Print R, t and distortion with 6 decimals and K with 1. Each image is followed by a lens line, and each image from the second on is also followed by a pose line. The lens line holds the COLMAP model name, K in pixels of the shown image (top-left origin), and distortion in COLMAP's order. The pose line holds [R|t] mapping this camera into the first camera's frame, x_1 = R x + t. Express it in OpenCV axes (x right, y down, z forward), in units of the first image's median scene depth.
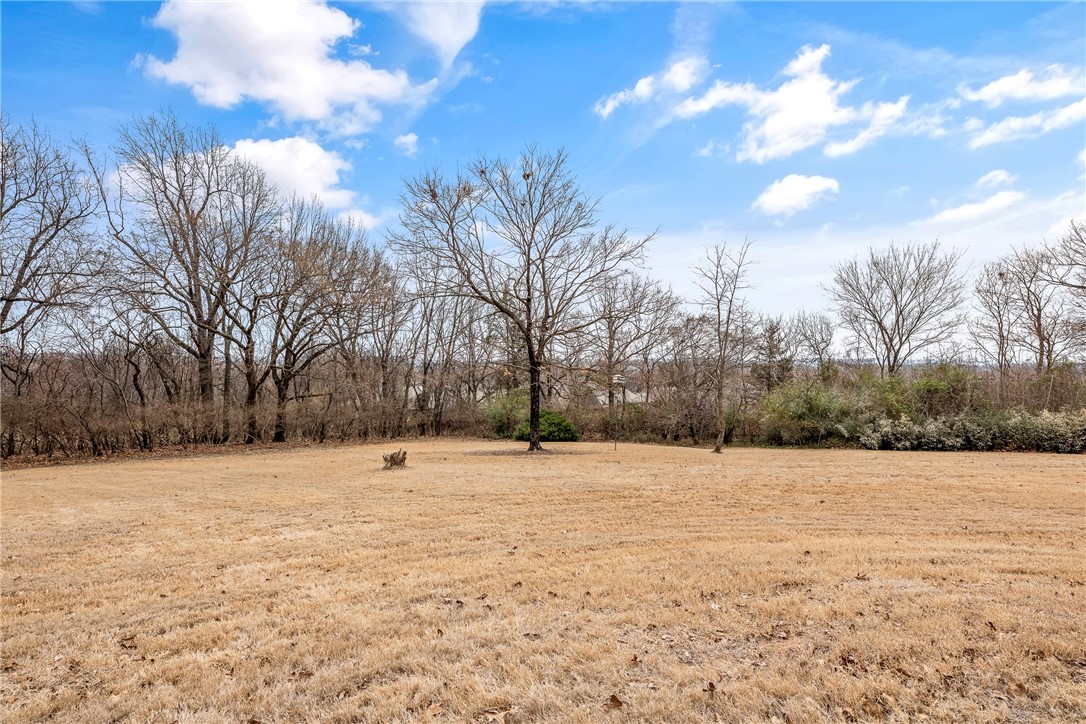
lens RADIAL K [[473.9, 0, 540.3], [0, 473.9, 363.7], [0, 0, 1]] dist [0.001143, 0.000192]
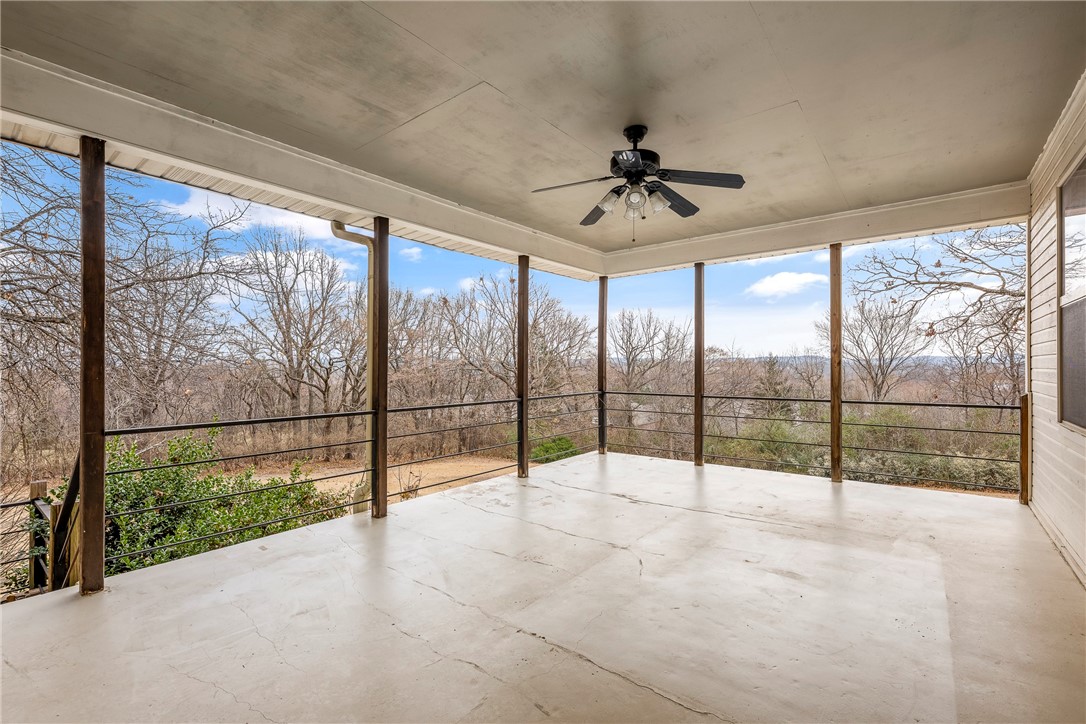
lens RADIAL K [[489.1, 0, 546.8], [0, 489.1, 363.3], [0, 0, 1]] dist [-0.001071, 0.000370]
pose [[0.991819, -0.004242, -0.127584, 0.173313], [0.004710, 0.999983, 0.003370, -0.110729], [0.127567, -0.003943, 0.991822, -0.278752]]
